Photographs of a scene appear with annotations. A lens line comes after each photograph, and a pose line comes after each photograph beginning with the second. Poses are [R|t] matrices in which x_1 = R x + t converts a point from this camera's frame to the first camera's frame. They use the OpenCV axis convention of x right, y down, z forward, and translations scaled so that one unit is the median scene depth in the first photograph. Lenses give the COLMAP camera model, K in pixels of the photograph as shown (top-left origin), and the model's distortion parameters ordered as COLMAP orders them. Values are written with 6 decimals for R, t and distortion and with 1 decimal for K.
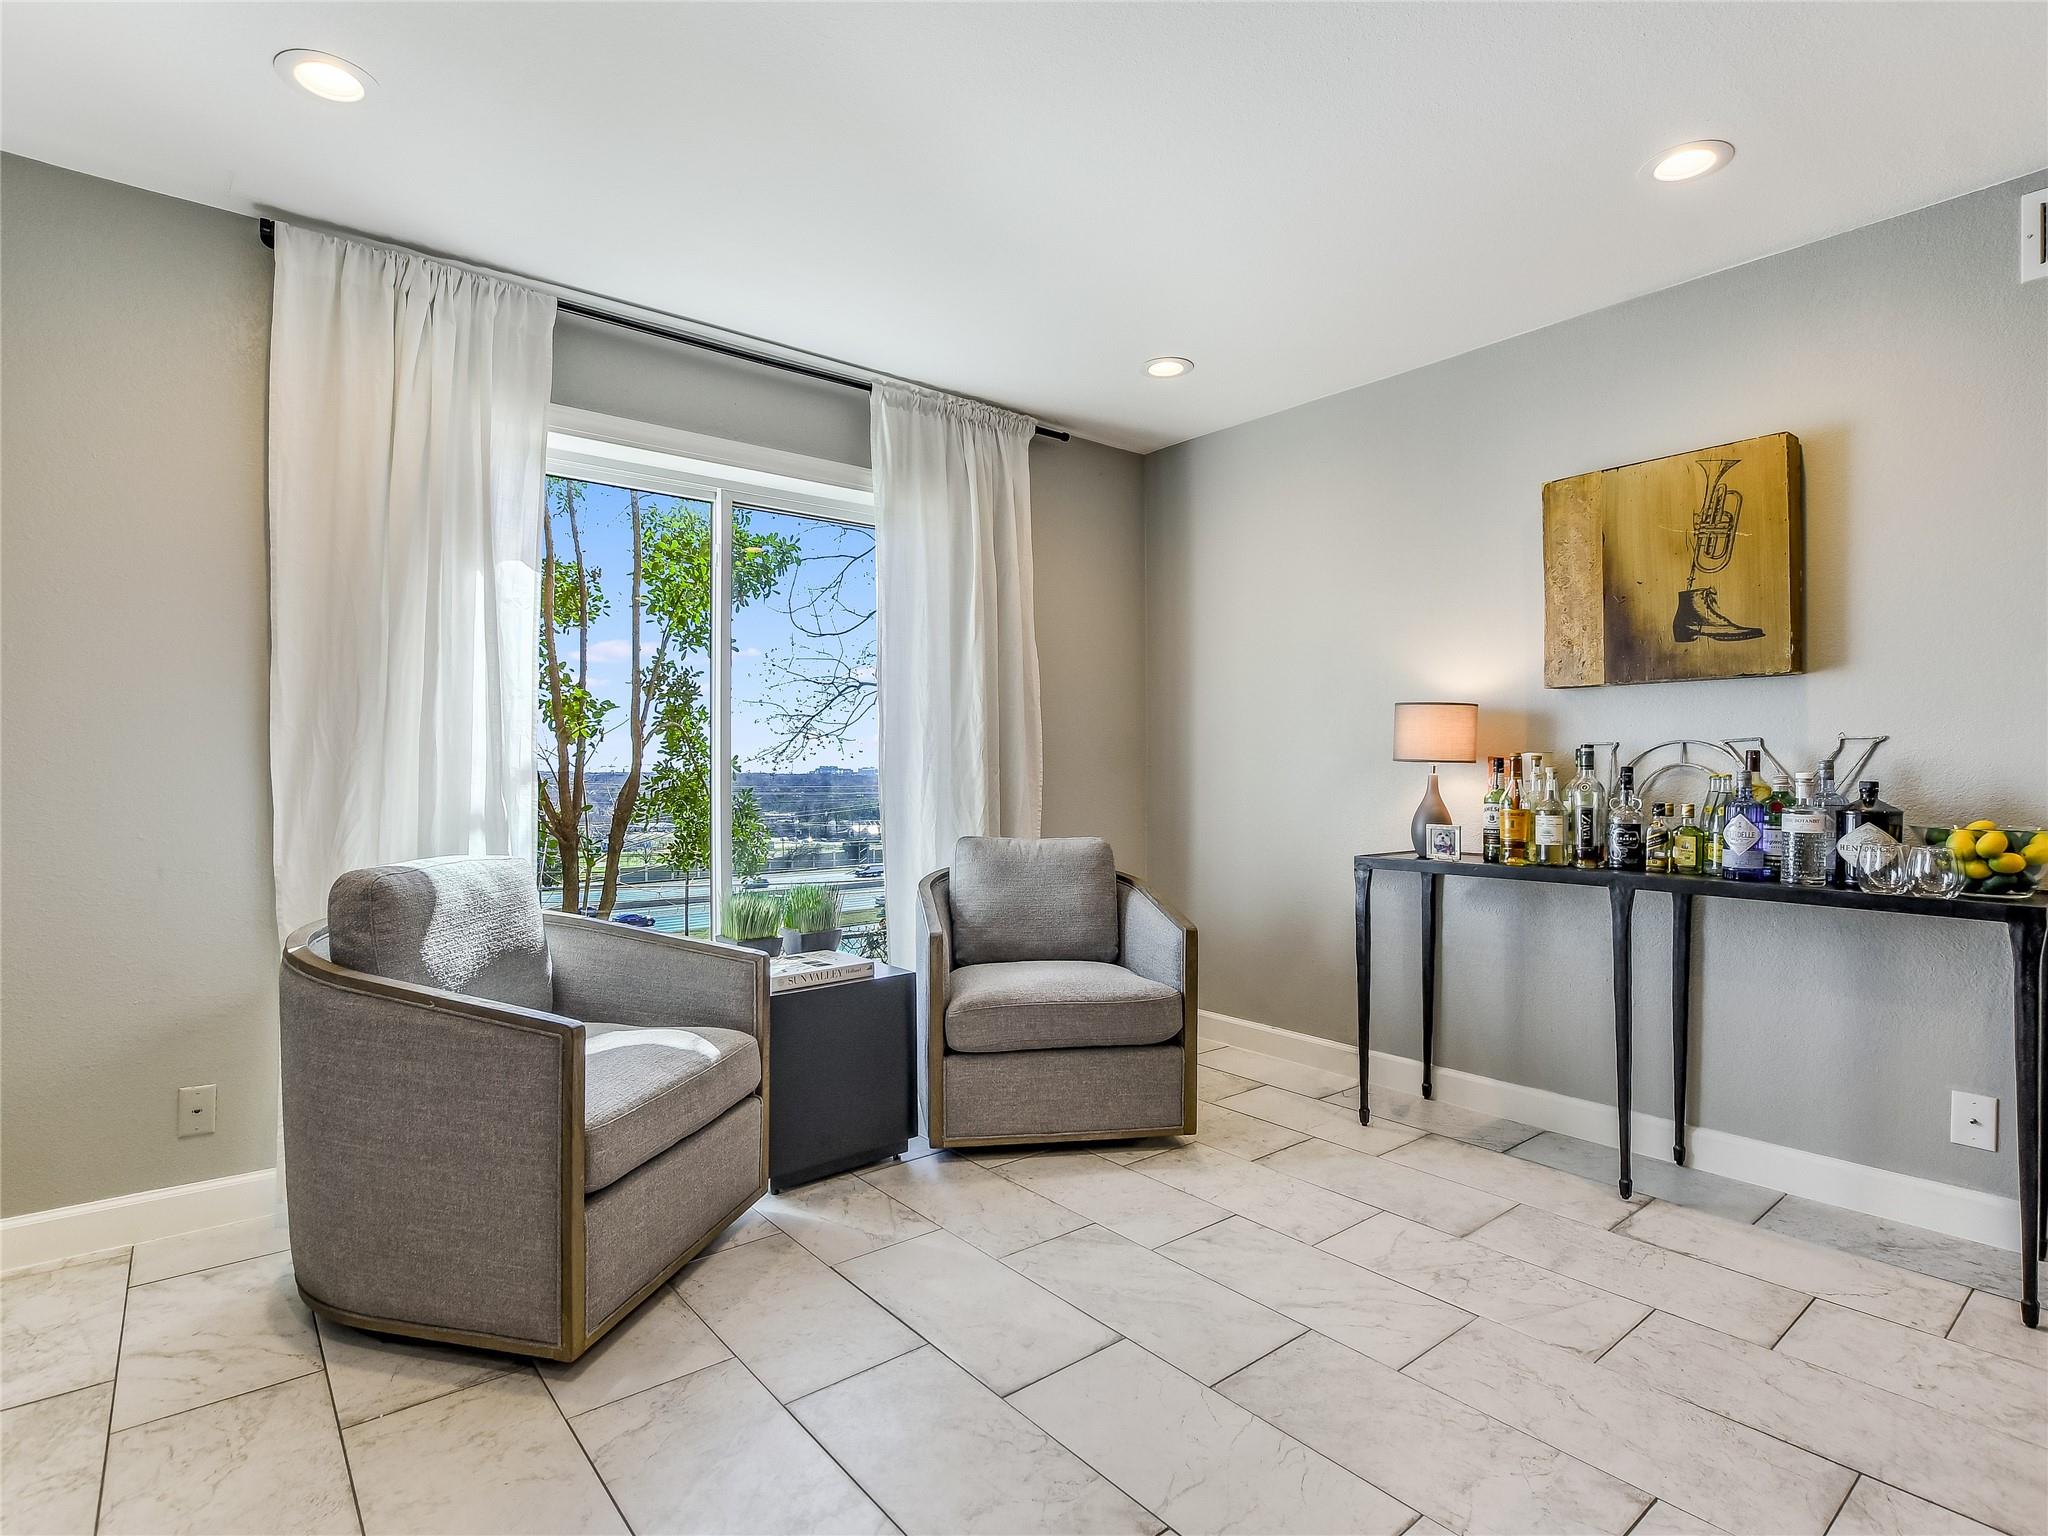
lens RADIAL K [[1038.4, 0, 1021.1], [0, 1038.4, 765.3], [0, 0, 1]] dist [-0.016613, -0.001577]
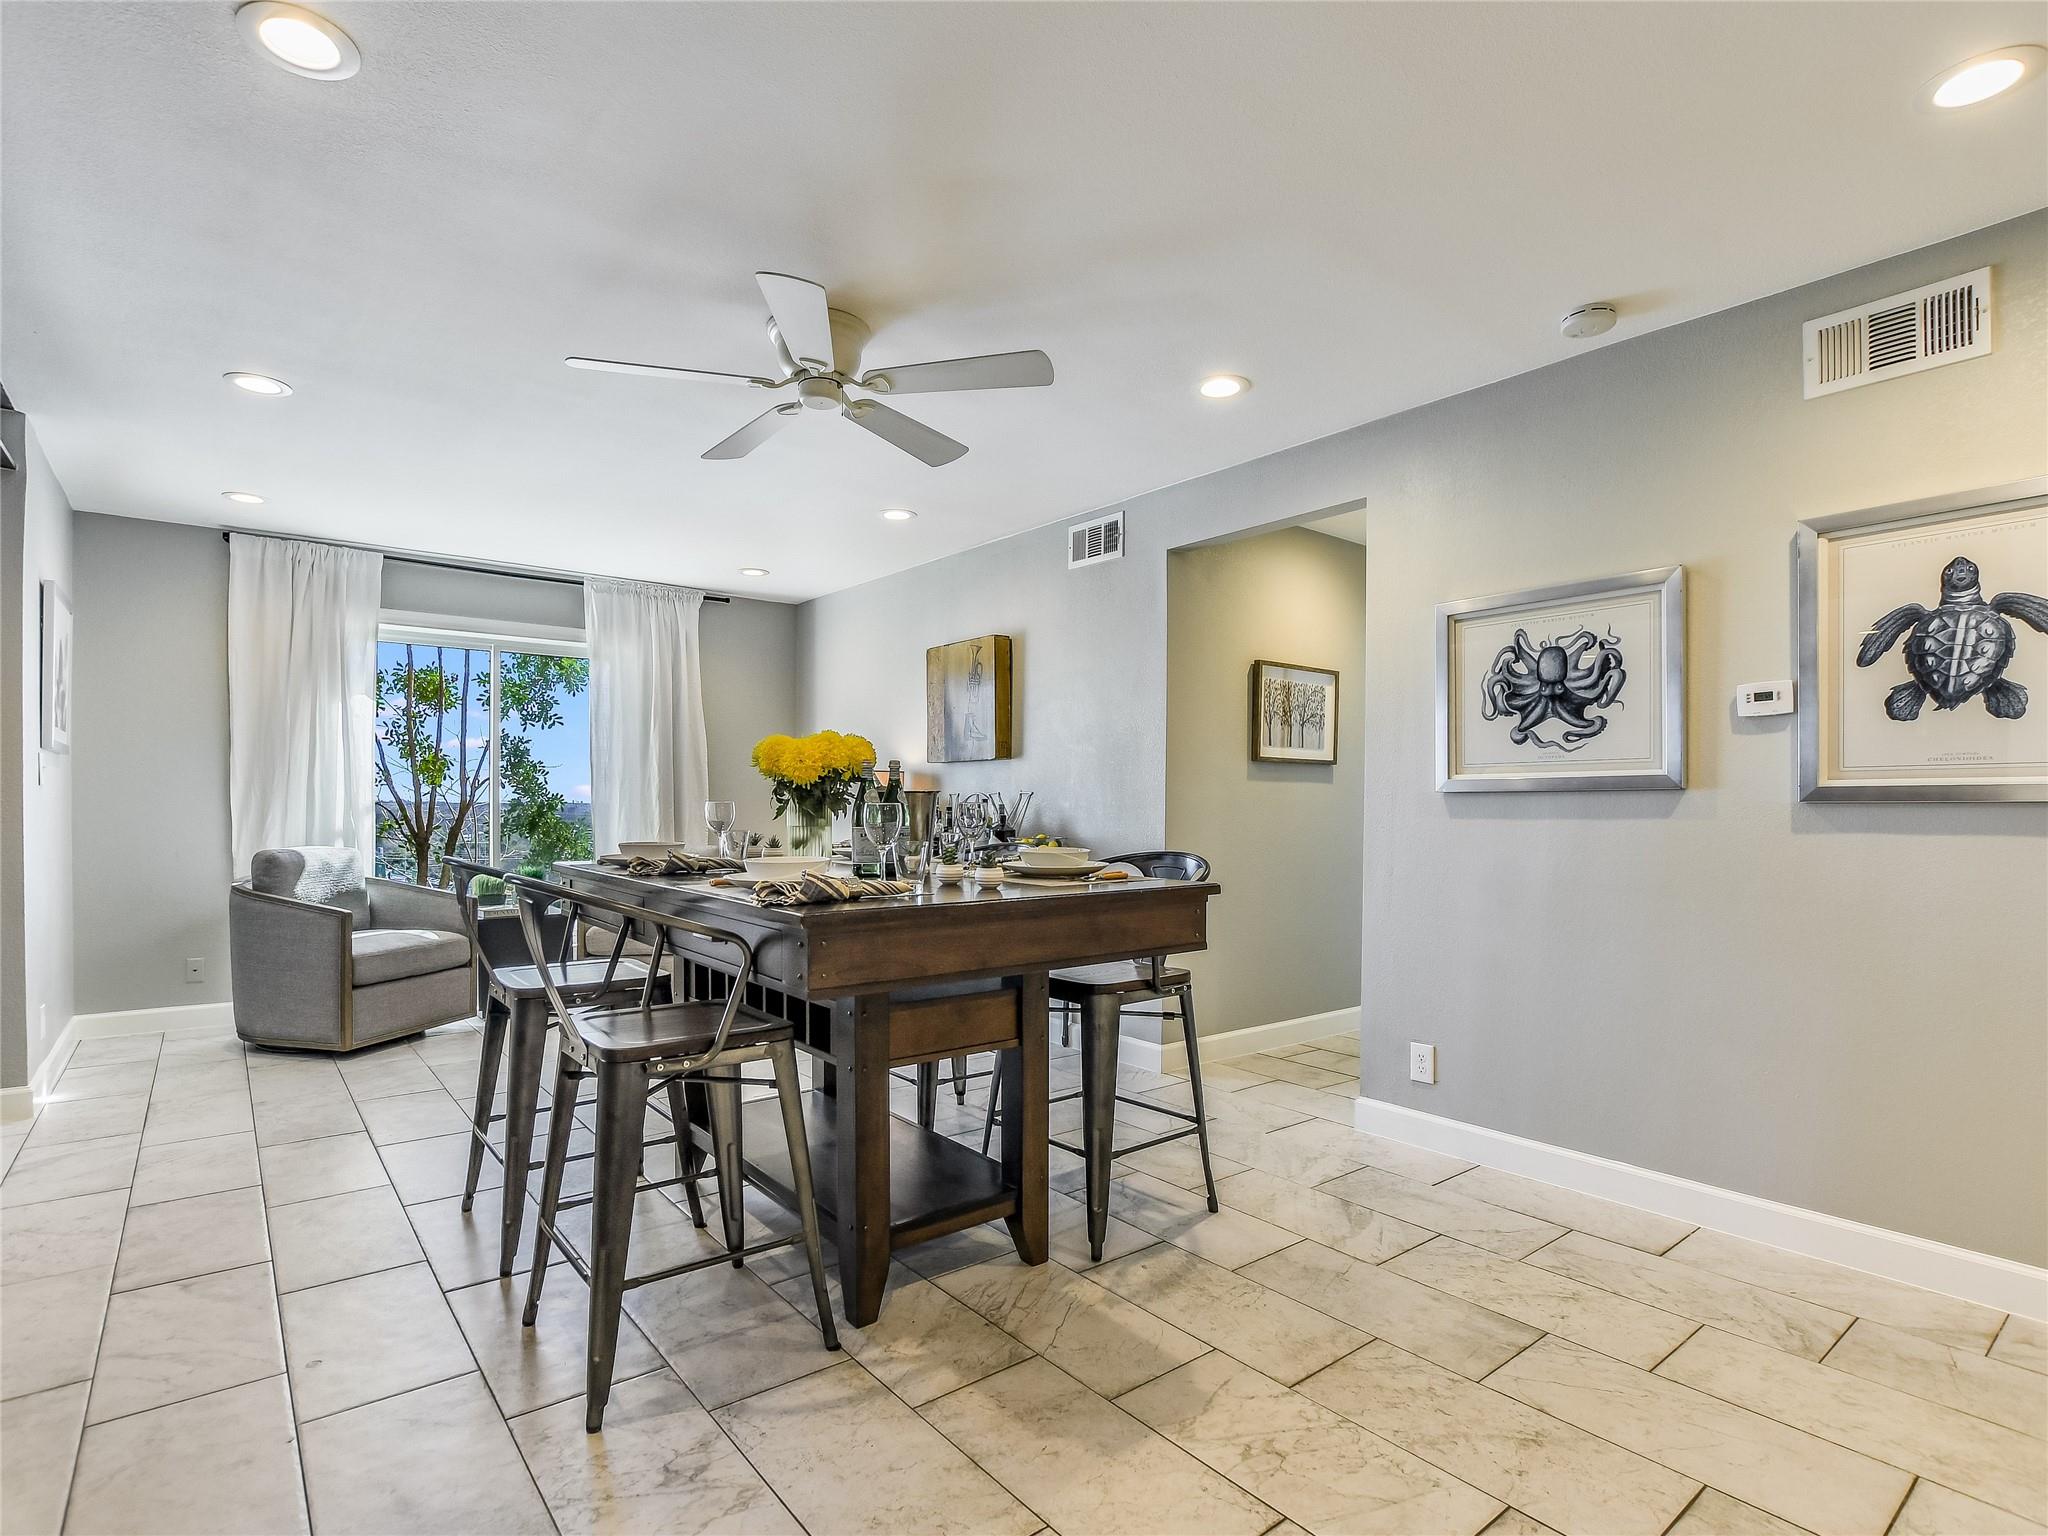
lens RADIAL K [[1064.1, 0, 996.7], [0, 1064.1, 801.6], [0, 0, 1]] dist [0.003749, 0.000877]
pose [[0.999700, 0.009284, -0.022684, 0.593816], [-0.009354, 0.999952, -0.002980, -0.003368], [0.022655, 0.003191, 0.999738, -0.761598]]
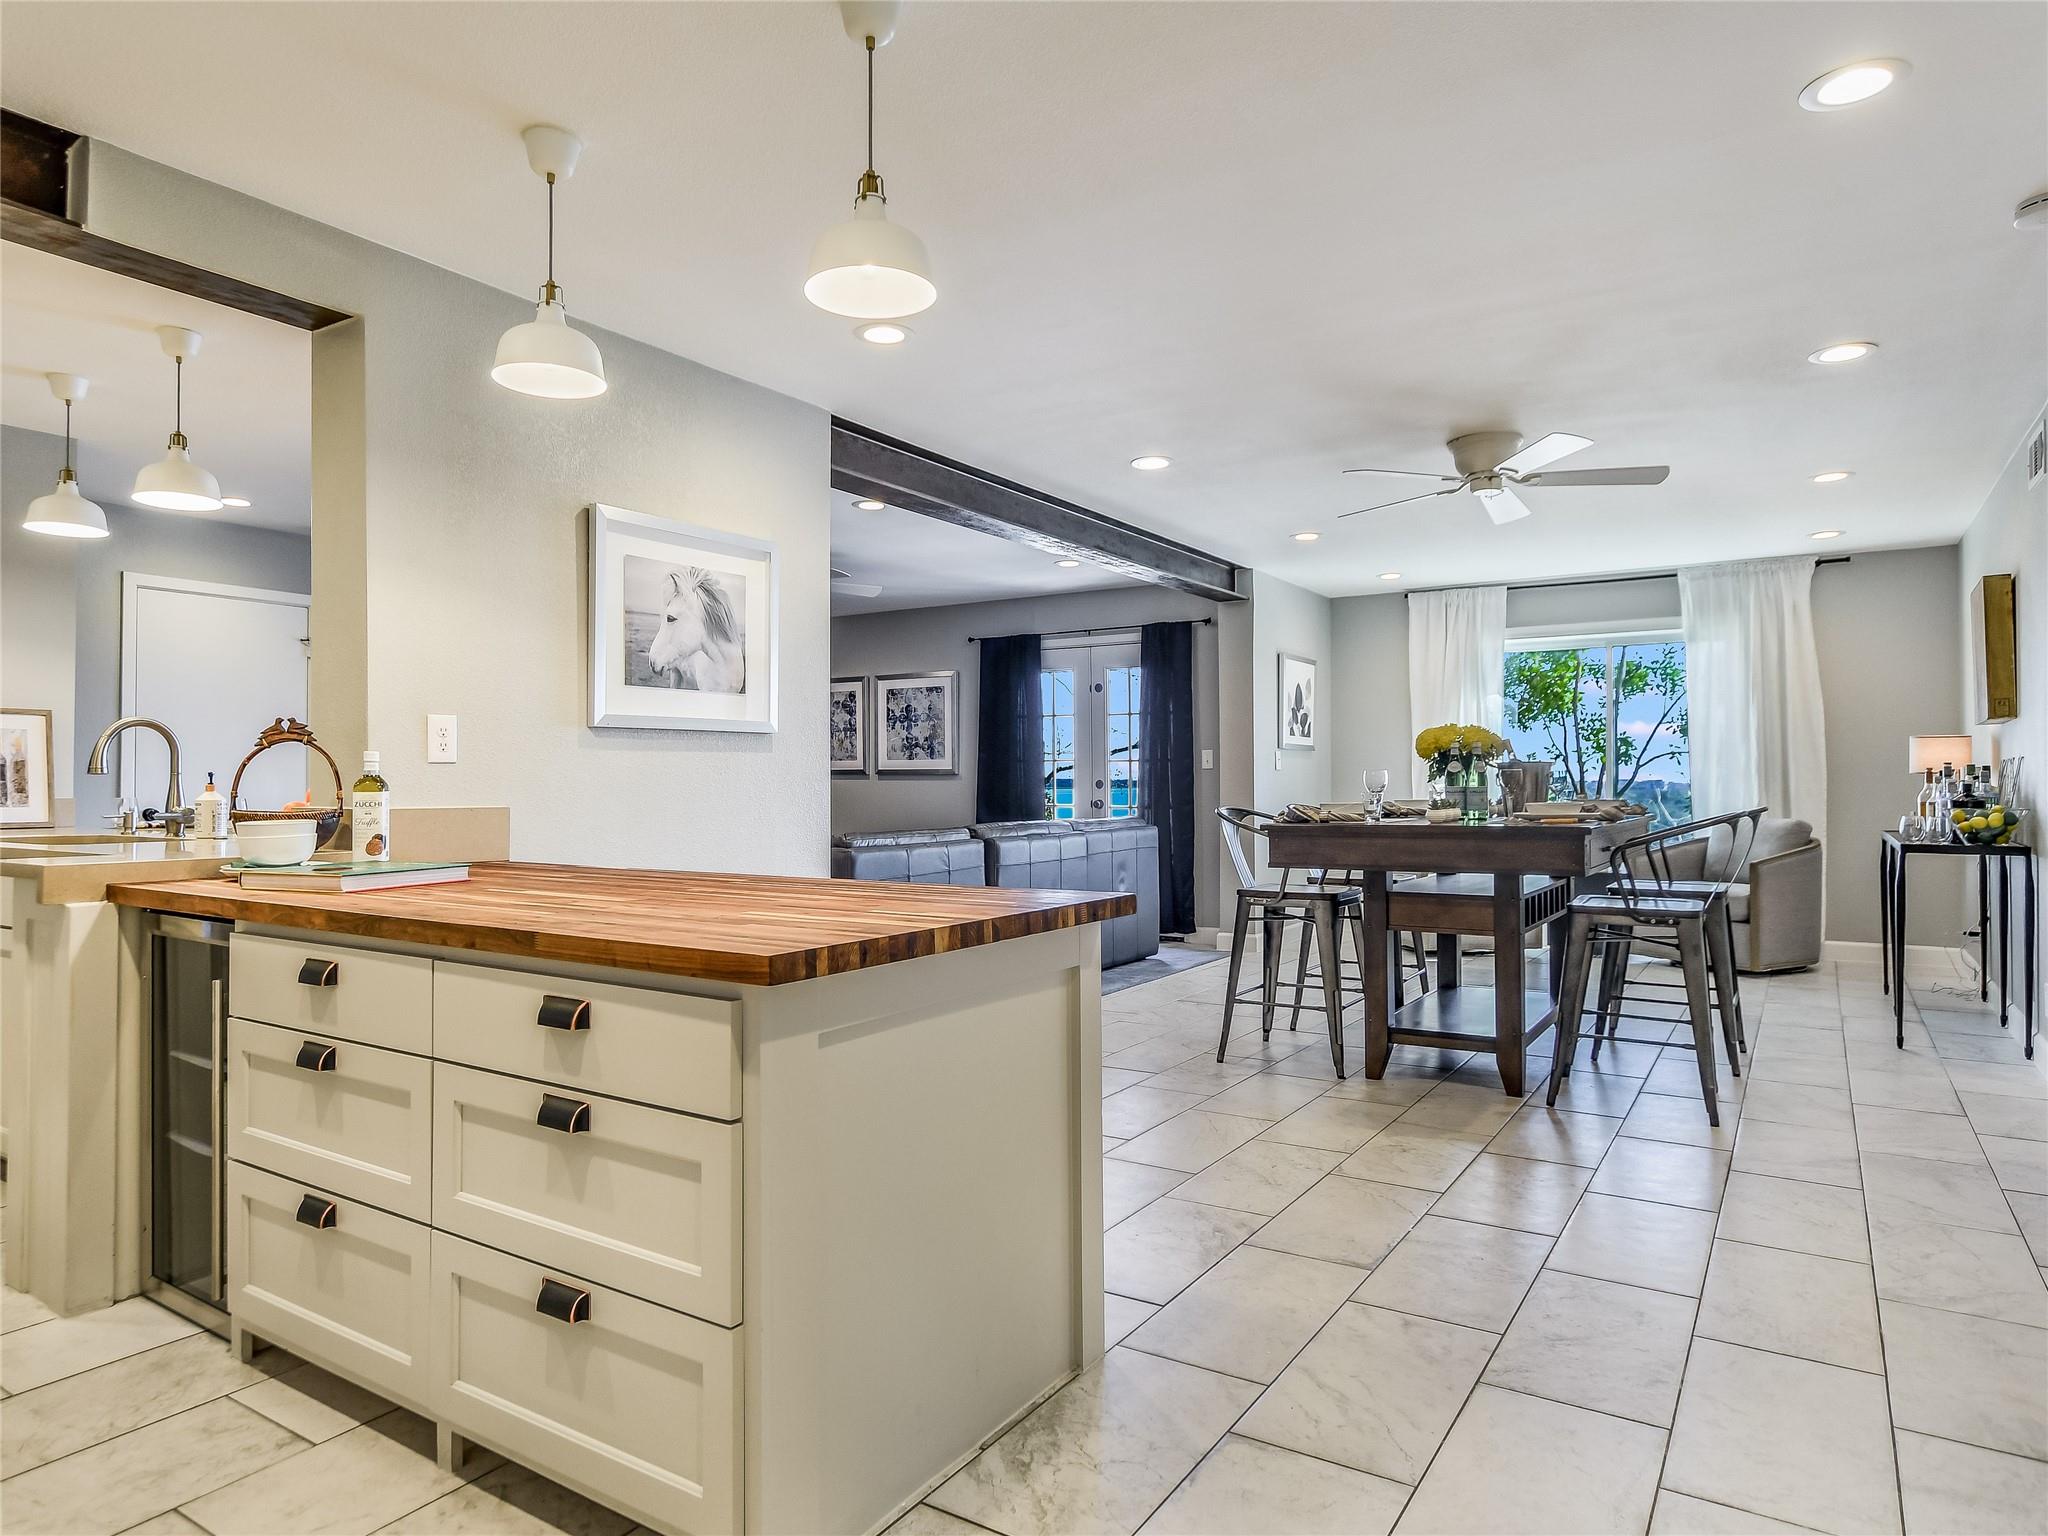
lens RADIAL K [[1211.3, 0, 1016.3], [0, 1211.3, 763.1], [0, 0, 1]] dist [0.005601, 0.000425]
pose [[0.322294, -0.009908, -0.946588, 1.584147], [-0.001199, 0.999940, -0.010875, 0.004148], [0.946639, 0.004640, 0.322263, -0.865908]]
